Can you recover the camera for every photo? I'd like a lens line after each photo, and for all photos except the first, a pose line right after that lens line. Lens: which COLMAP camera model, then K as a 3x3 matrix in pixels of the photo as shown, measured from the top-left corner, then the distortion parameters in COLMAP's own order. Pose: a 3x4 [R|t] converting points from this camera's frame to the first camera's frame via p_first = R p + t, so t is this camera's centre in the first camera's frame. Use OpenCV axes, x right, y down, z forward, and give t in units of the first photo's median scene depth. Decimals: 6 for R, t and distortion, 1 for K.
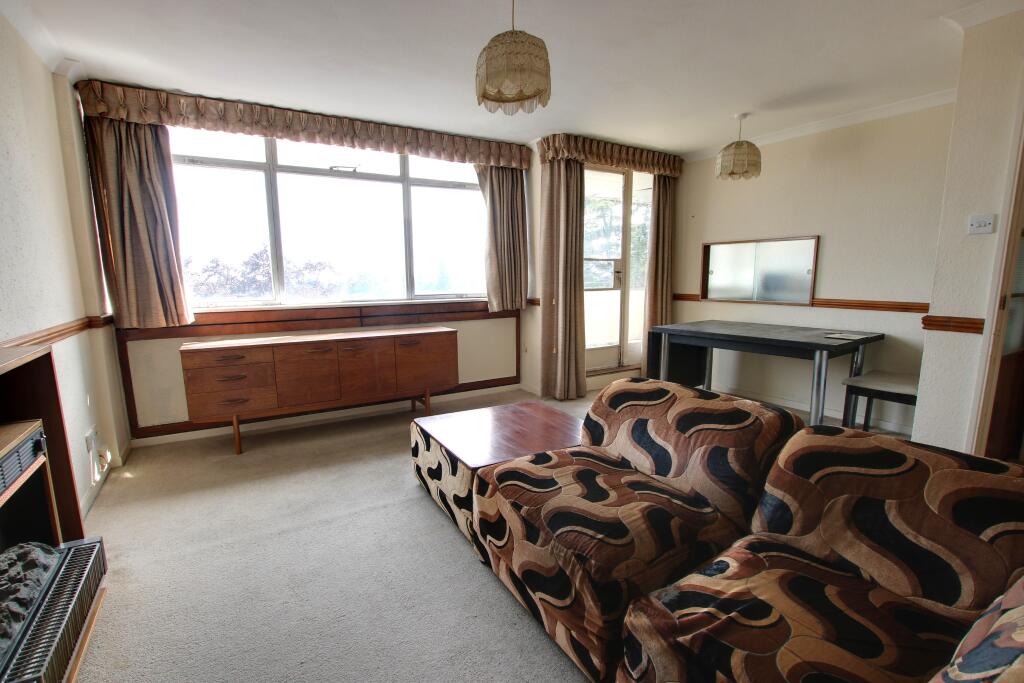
lens RADIAL K [[472.3, 0, 509.4], [0, 472.3, 352.8], [0, 0, 1]] dist [-0.027755, 0.000286]
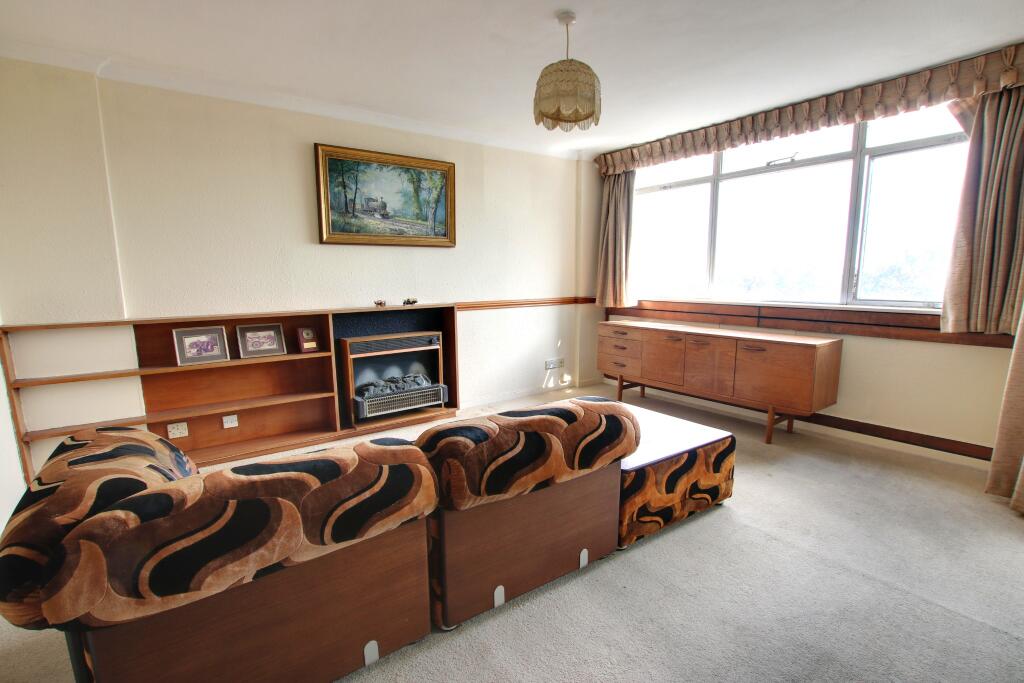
lens RADIAL K [[472.3, 0, 509.4], [0, 472.3, 352.8], [0, 0, 1]] dist [-0.027755, 0.000286]
pose [[0.085313, 0.164192, -0.982732, 0.615881], [-0.154239, 0.976615, 0.149780, -0.072798], [0.984344, 0.138797, 0.108642, 0.425745]]
